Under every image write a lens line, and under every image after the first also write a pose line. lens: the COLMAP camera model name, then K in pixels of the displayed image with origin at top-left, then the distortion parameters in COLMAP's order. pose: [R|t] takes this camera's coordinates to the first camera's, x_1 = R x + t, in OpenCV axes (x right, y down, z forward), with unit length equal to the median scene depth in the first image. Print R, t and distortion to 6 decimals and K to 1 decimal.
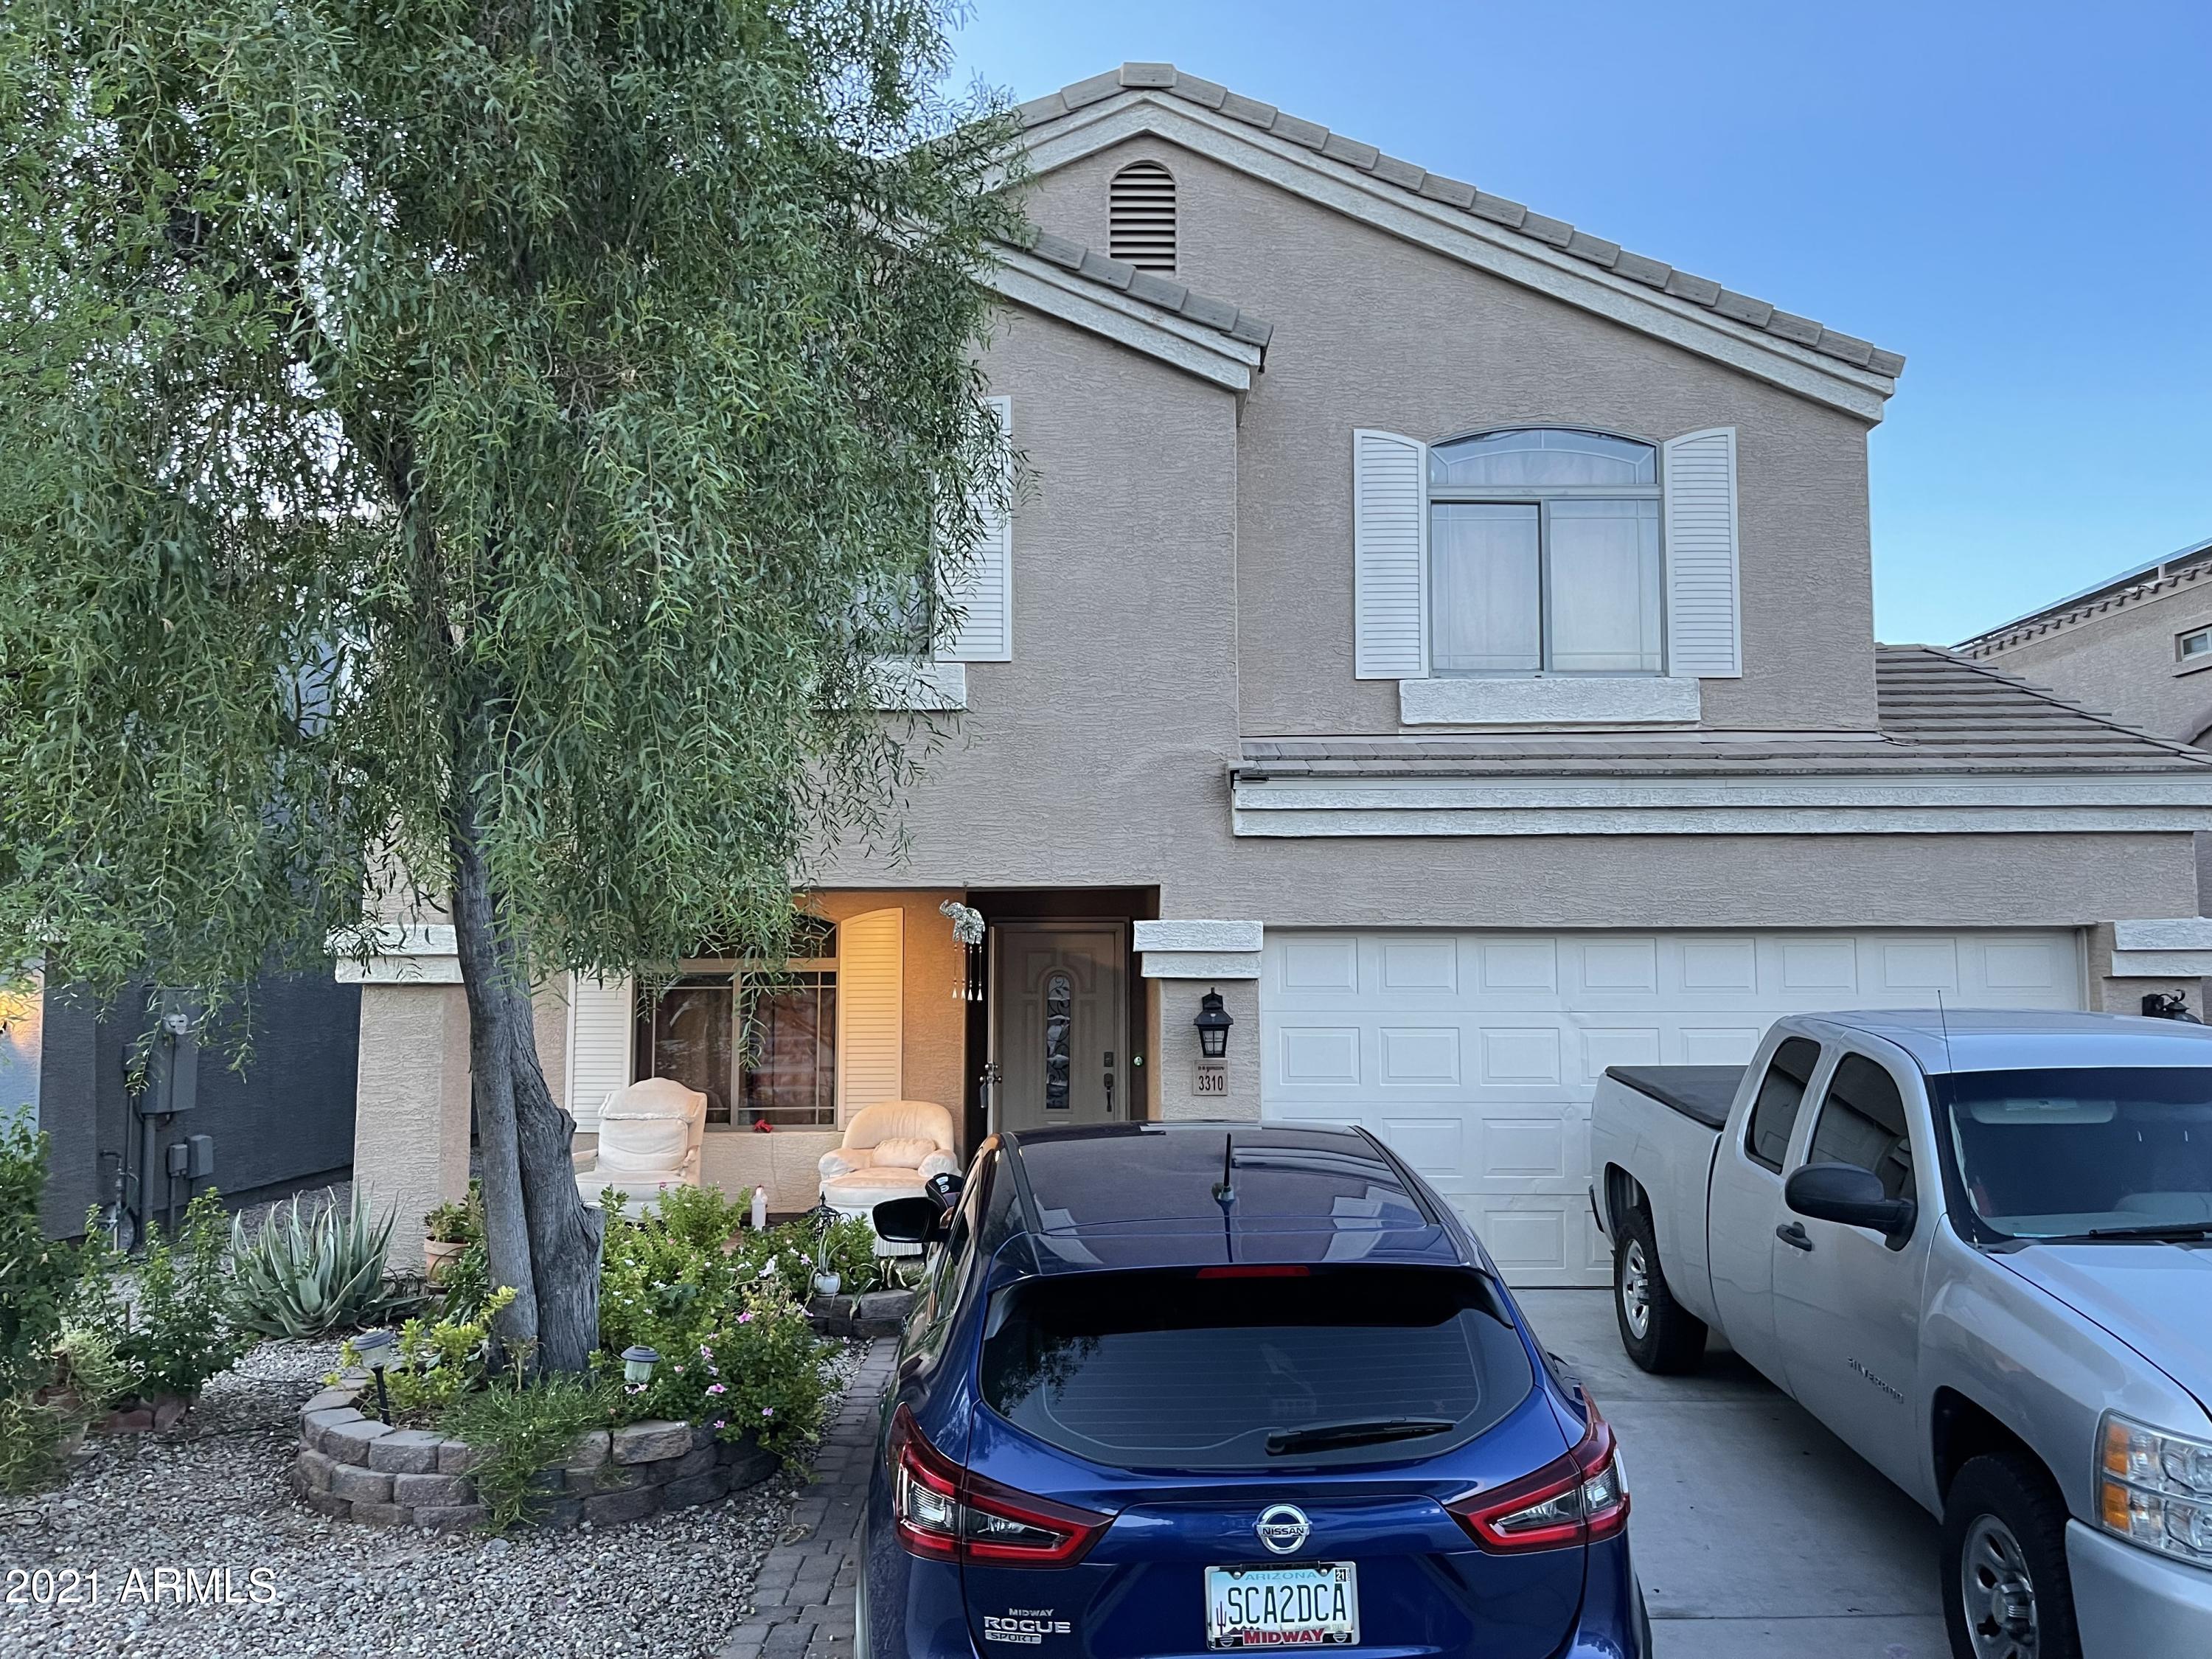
lens RADIAL K [[1674.0, 0, 1106.0], [0, 1674.0, 829.5], [0, 0, 1]] dist [0.044093, -0.071395]
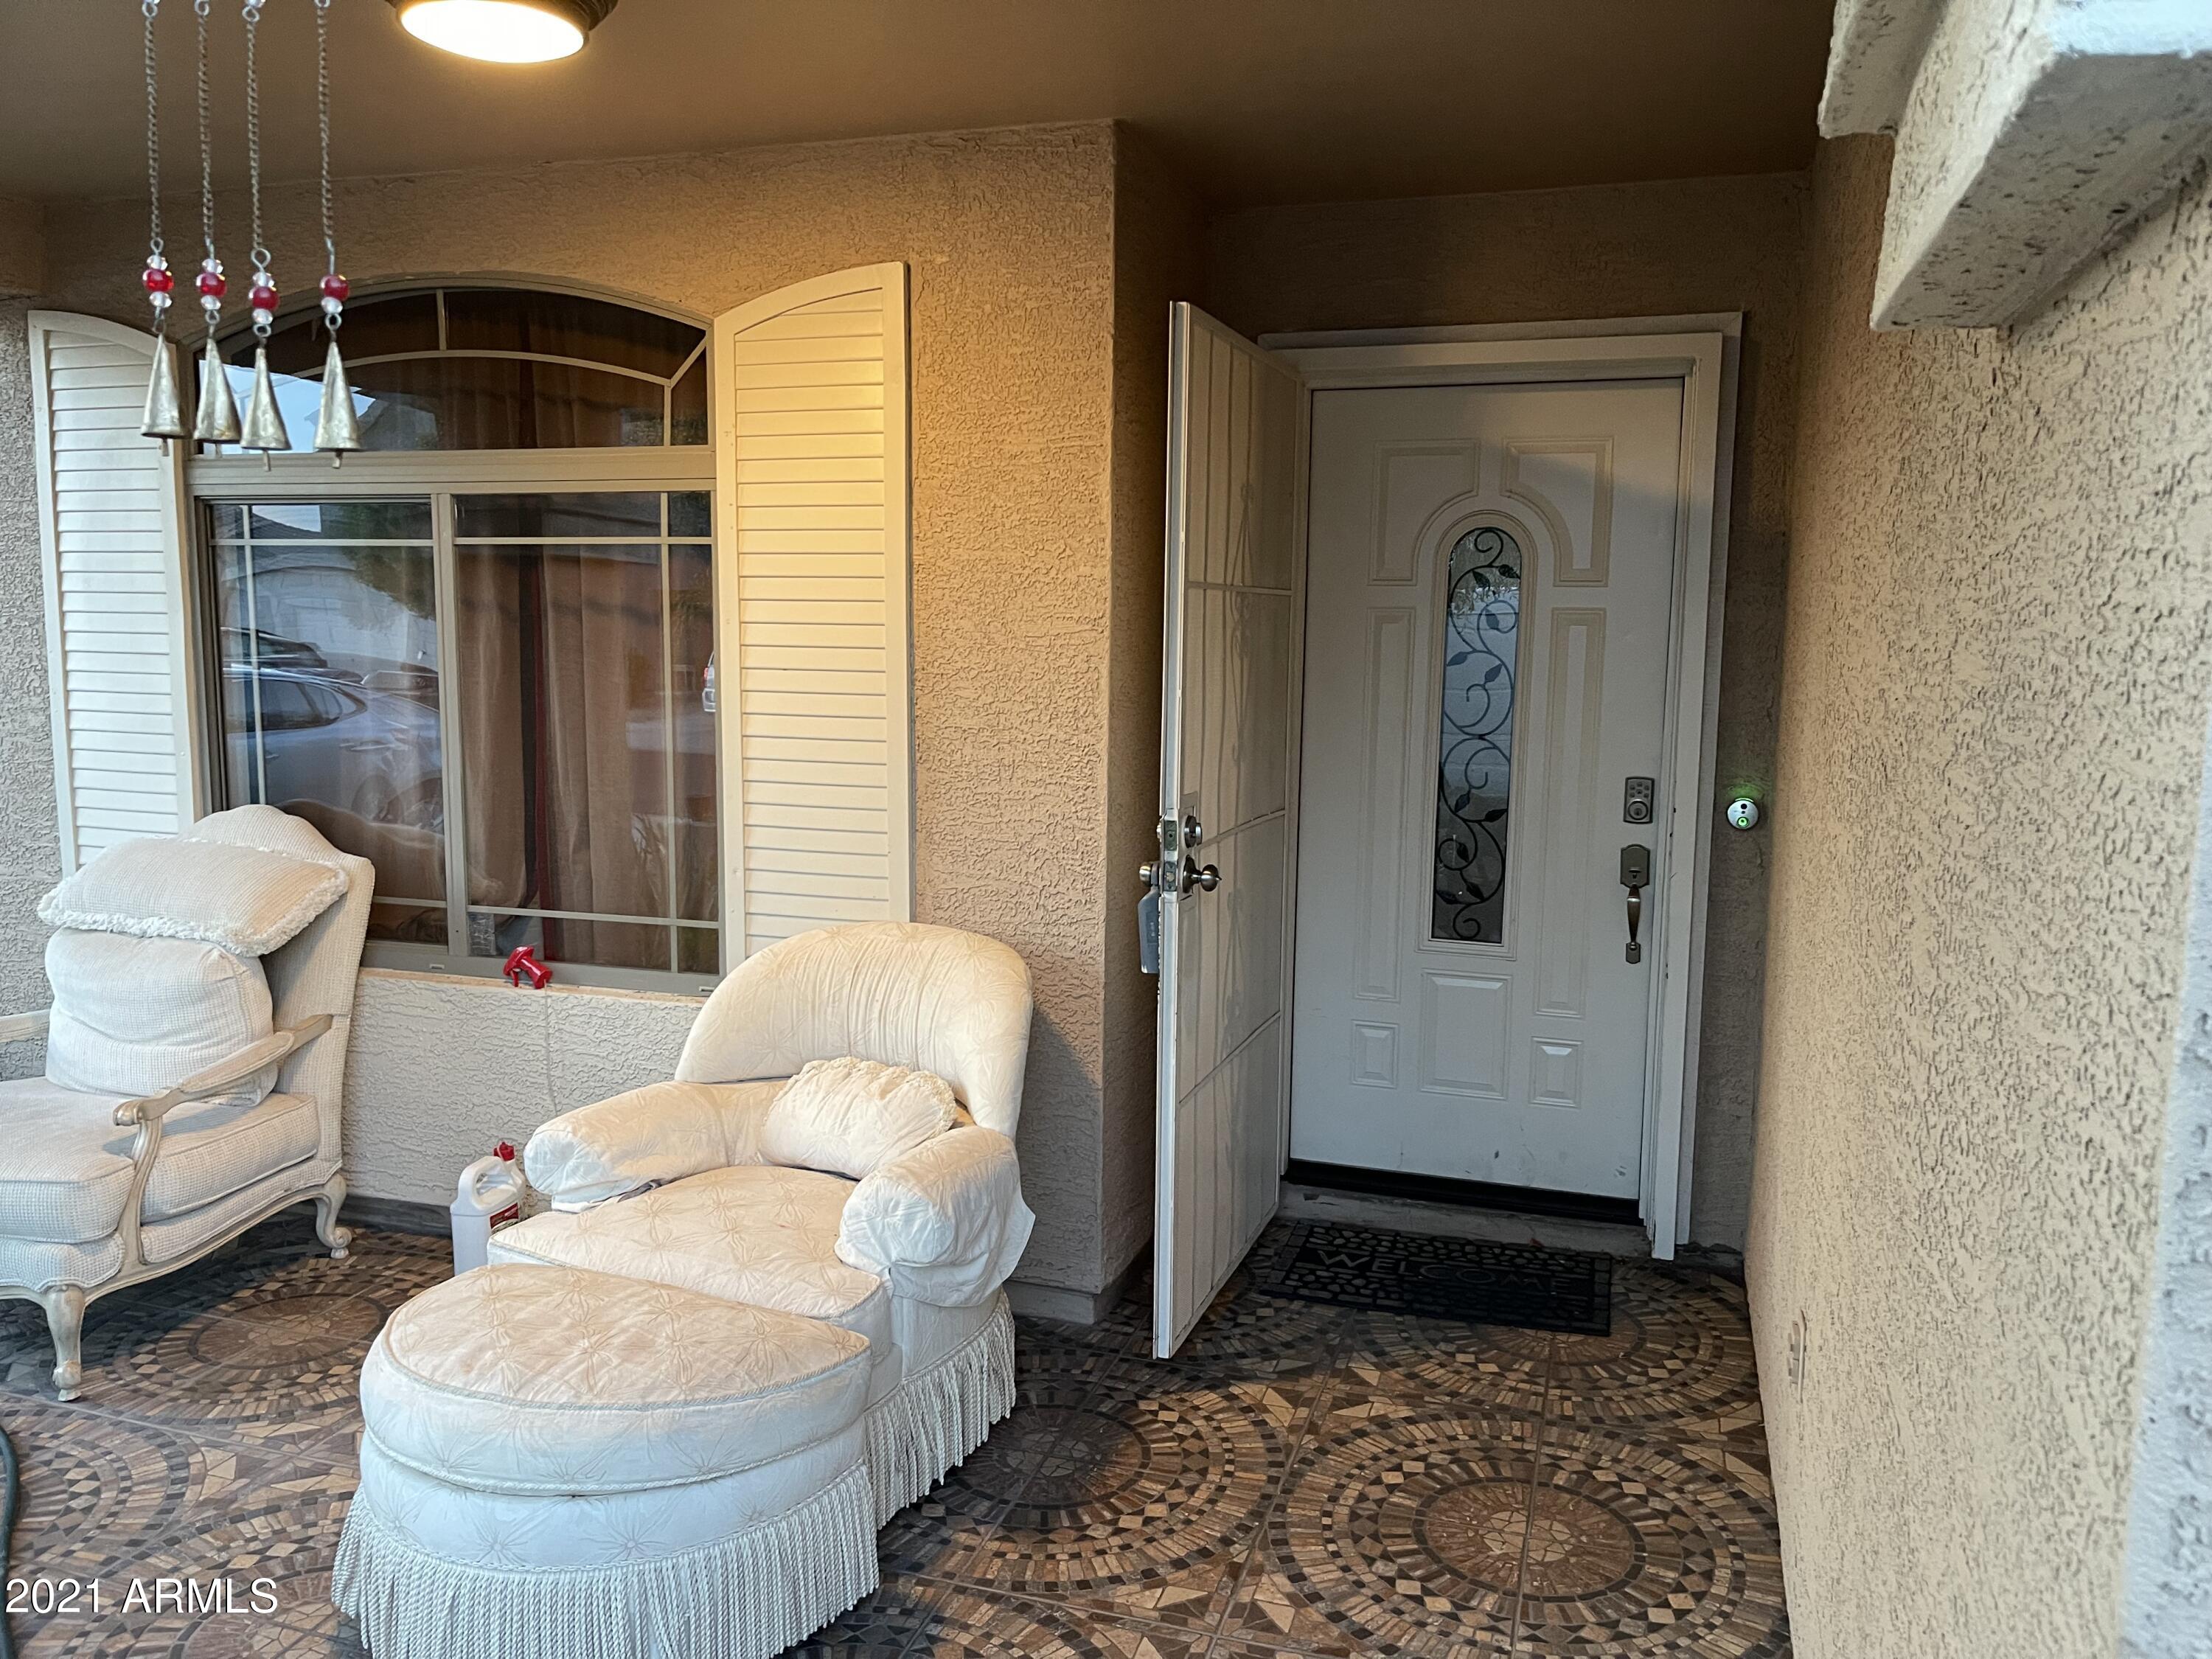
lens RADIAL K [[1674.0, 0, 1106.0], [0, 1674.0, 829.5], [0, 0, 1]] dist [0.044093, -0.071395]
pose [[0.944467, 0.053287, -0.324257, 0.010119], [0.014192, 0.979229, 0.202261, 0.084205], [0.328299, -0.195631, 0.924093, 0.729098]]
